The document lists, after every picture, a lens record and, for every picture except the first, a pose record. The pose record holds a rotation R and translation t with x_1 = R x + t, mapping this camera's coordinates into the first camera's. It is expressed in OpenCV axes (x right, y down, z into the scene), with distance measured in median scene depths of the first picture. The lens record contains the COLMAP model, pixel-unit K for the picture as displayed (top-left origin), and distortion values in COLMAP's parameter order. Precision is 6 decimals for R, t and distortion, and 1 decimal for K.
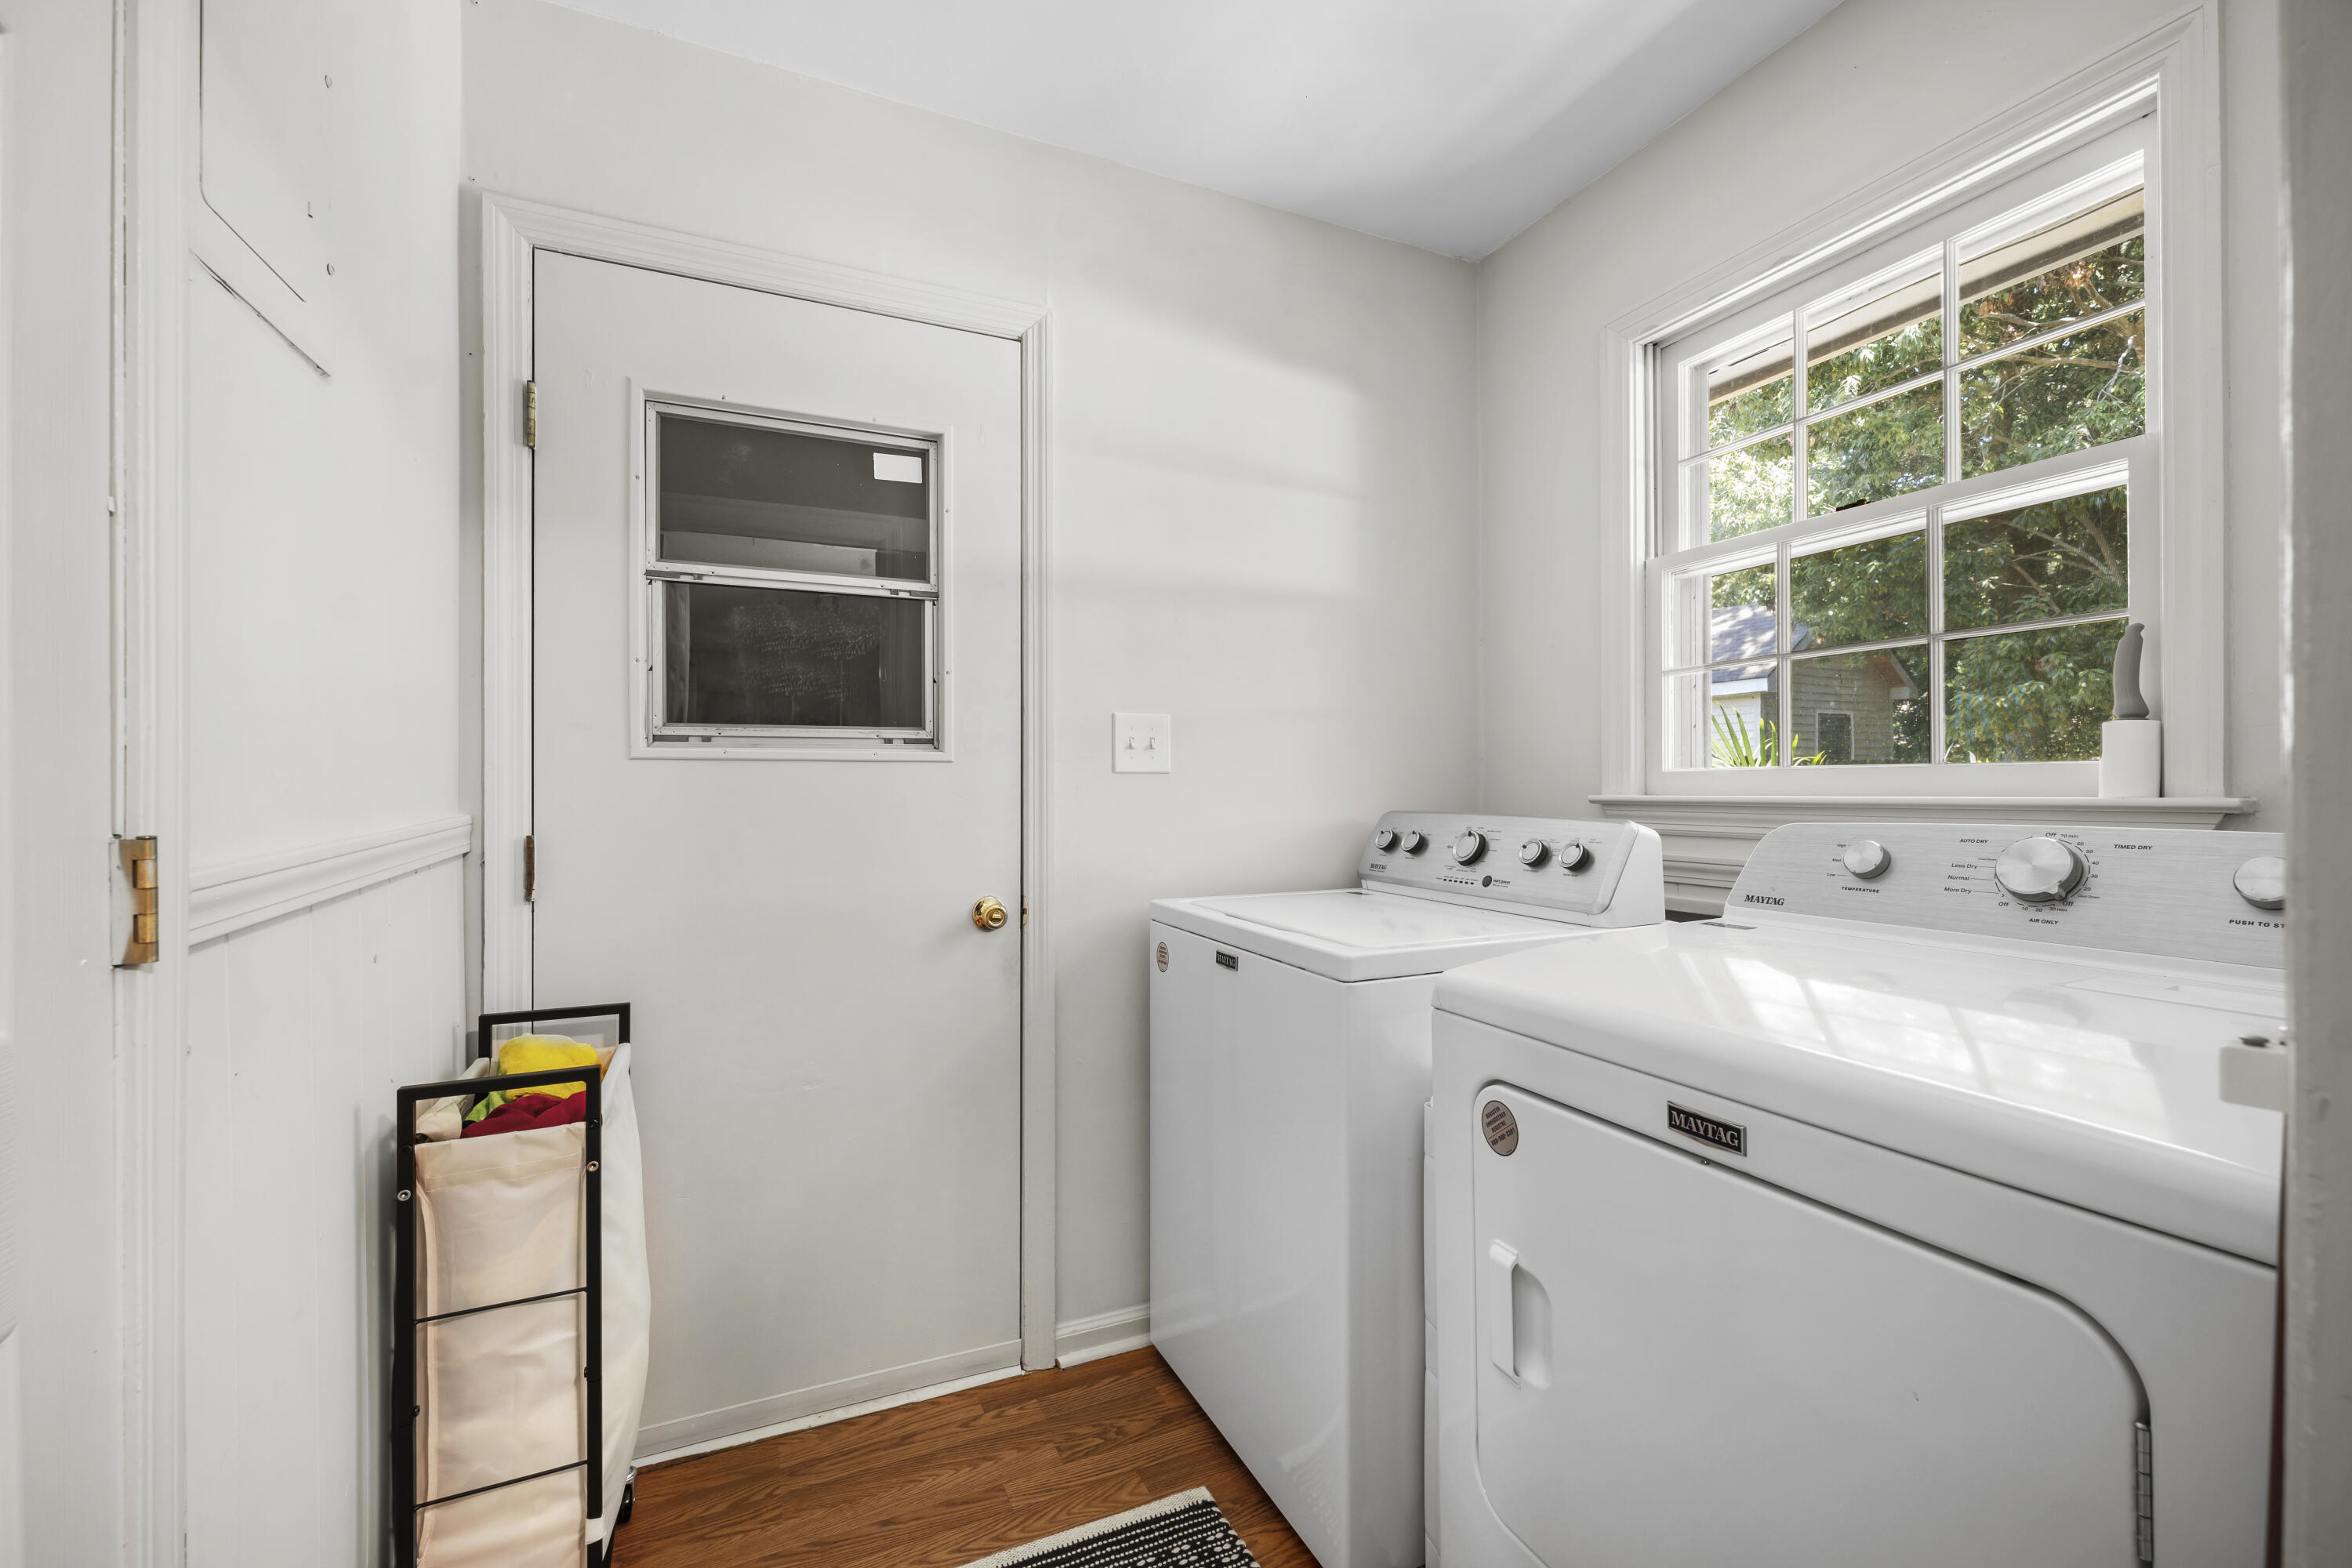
lens RADIAL K [[967.1, 0, 1176.7], [0, 967.1, 782.7], [0, 0, 1]] dist [-0.000941, 0.000106]
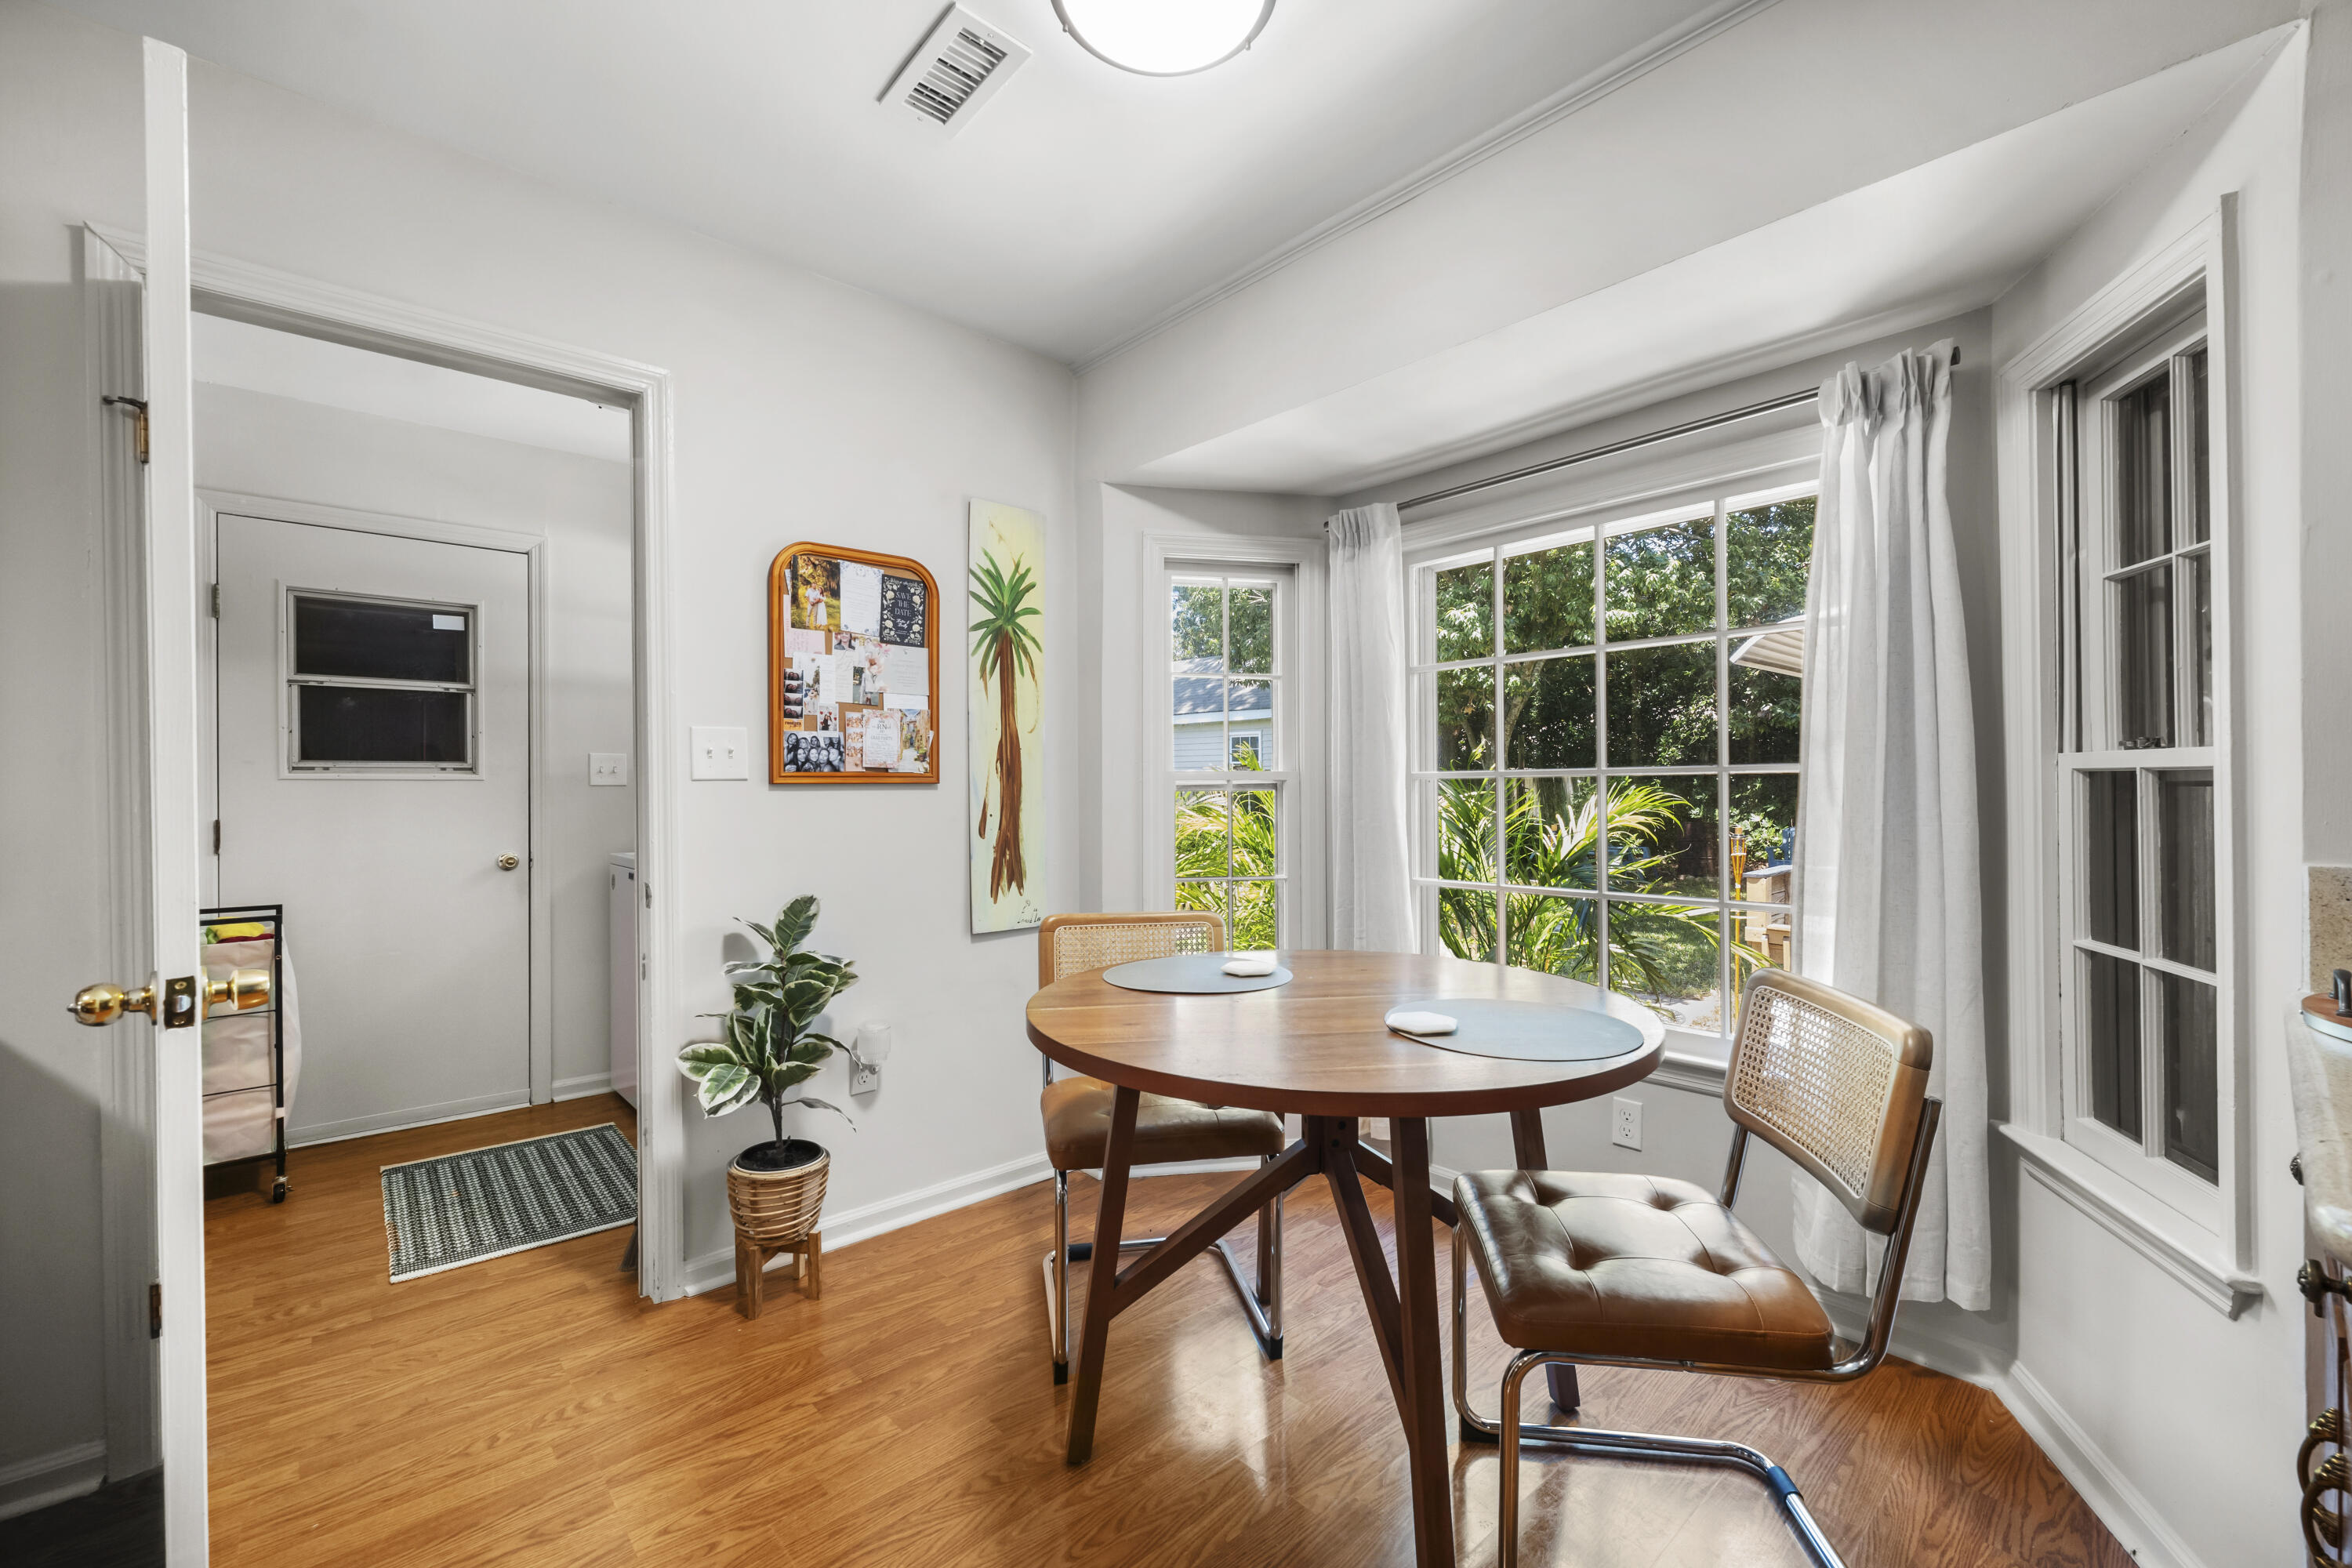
lens RADIAL K [[967.1, 0, 1174.0], [0, 967.1, 791.6], [0, 0, 1]] dist [-0.000941, 0.000106]
pose [[0.954741, -0.003786, 0.297415, 0.493315], [0.002997, 0.999991, 0.003109, -0.001486], [-0.297424, -0.002077, 0.954743, -1.199773]]
